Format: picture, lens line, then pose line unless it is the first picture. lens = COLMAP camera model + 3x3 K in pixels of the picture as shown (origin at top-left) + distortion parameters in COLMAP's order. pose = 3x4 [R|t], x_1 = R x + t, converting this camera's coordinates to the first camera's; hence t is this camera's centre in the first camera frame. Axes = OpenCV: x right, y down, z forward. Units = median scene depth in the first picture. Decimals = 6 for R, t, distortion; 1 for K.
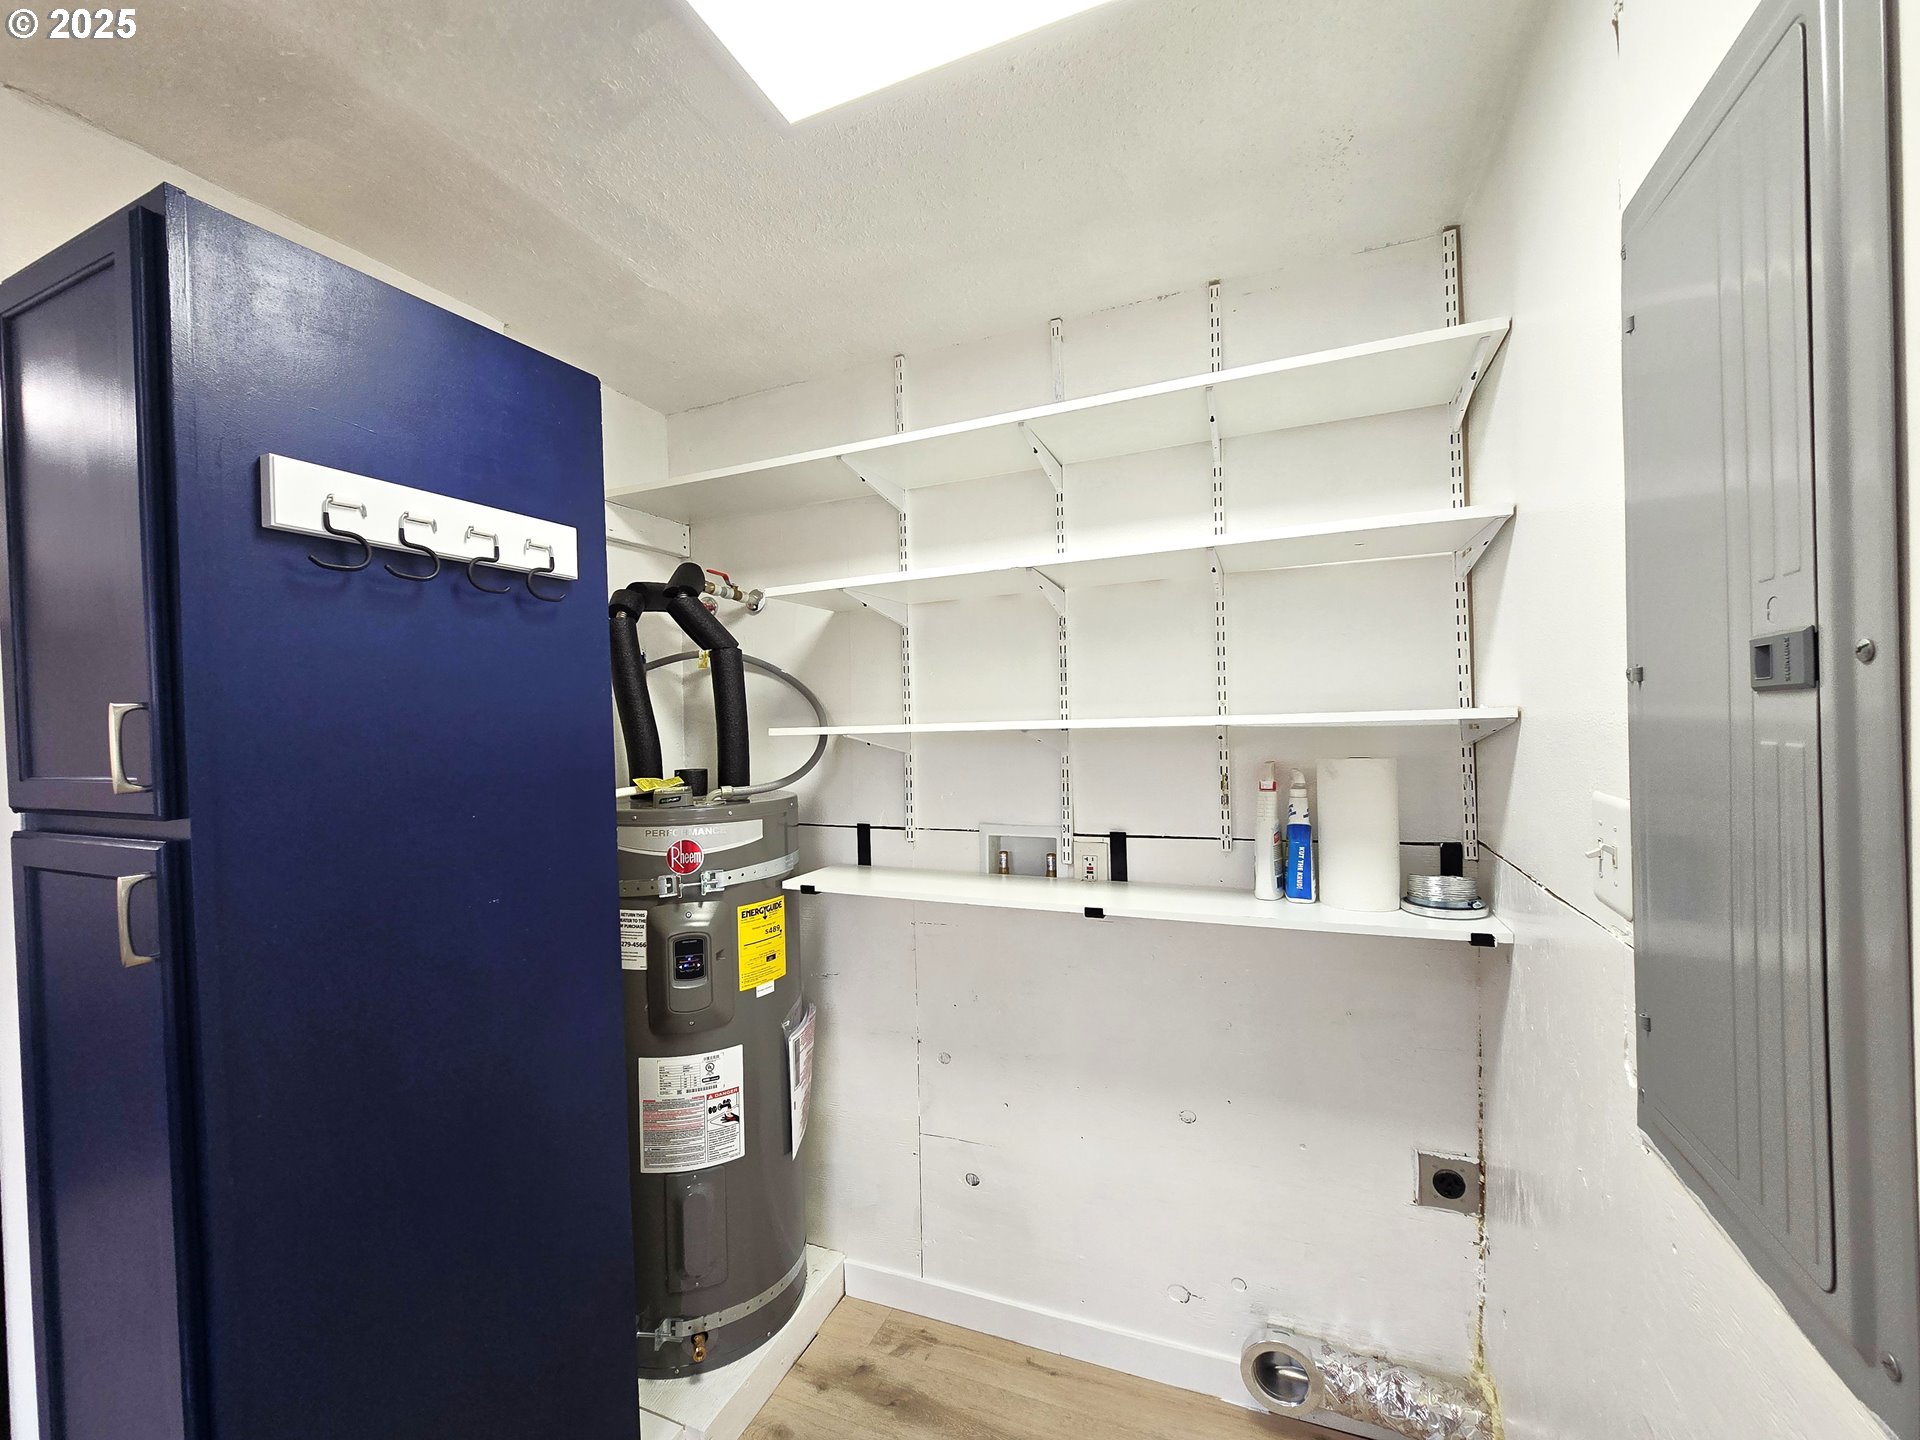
lens RADIAL K [[787.0, 0, 957.5], [0, 787.0, 722.9], [0, 0, 1]] dist [-0.004000, 0.000382]
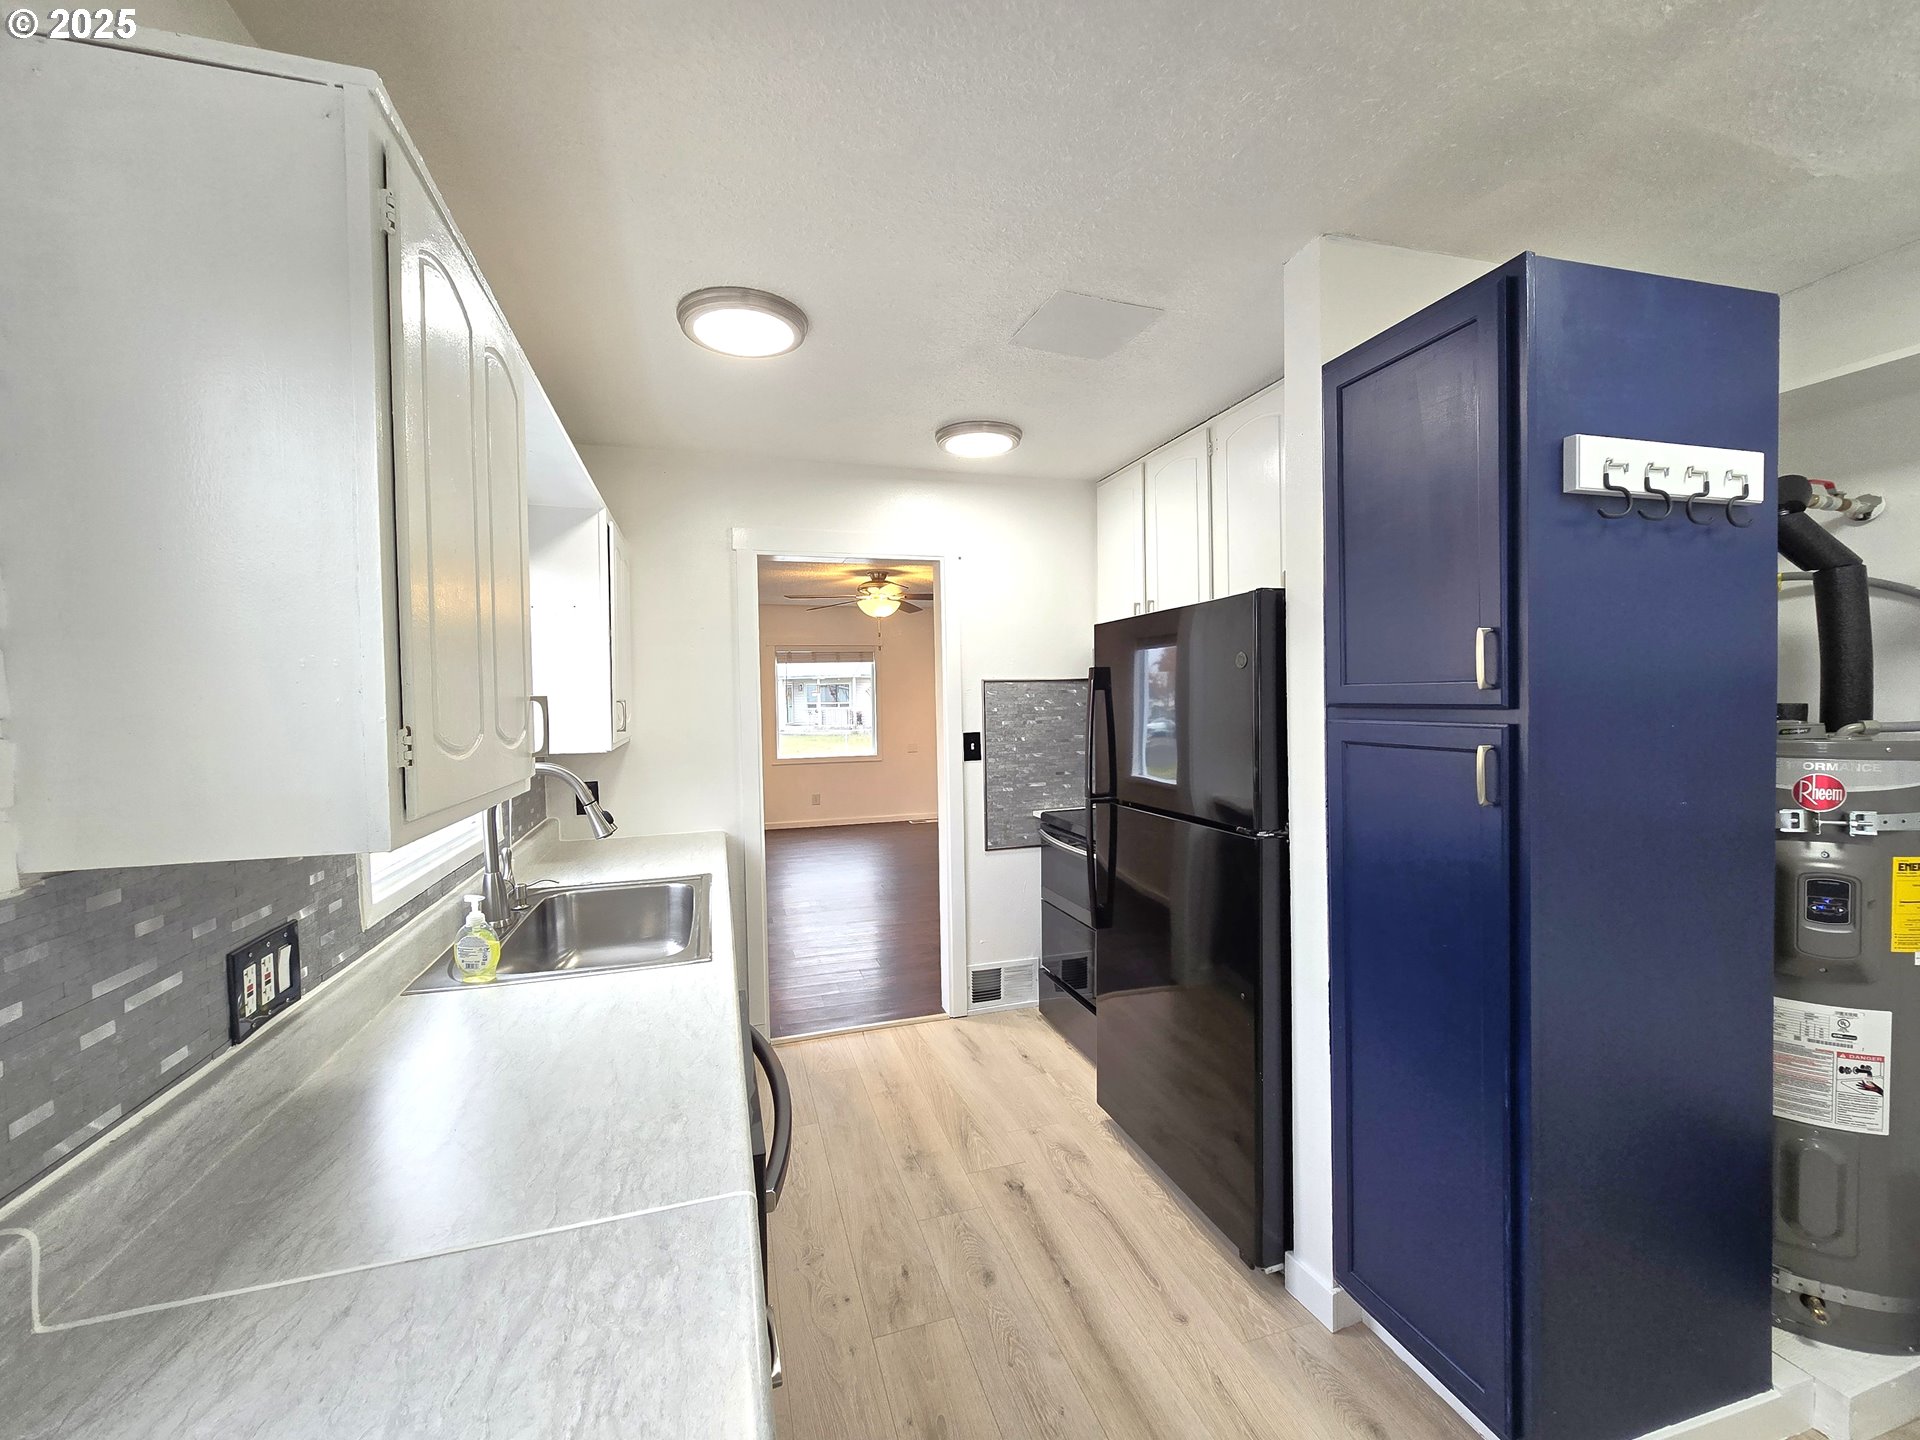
lens RADIAL K [[778.9, 0, 960.0], [0, 778.9, 720.0], [0, 0, 1]] dist [0.006788, 0.000411]
pose [[0.655929, 0.039354, -0.753796, -0.314711], [-0.002752, 0.998758, 0.049747, 0.040761], [0.754817, -0.030556, 0.655223, -0.374029]]
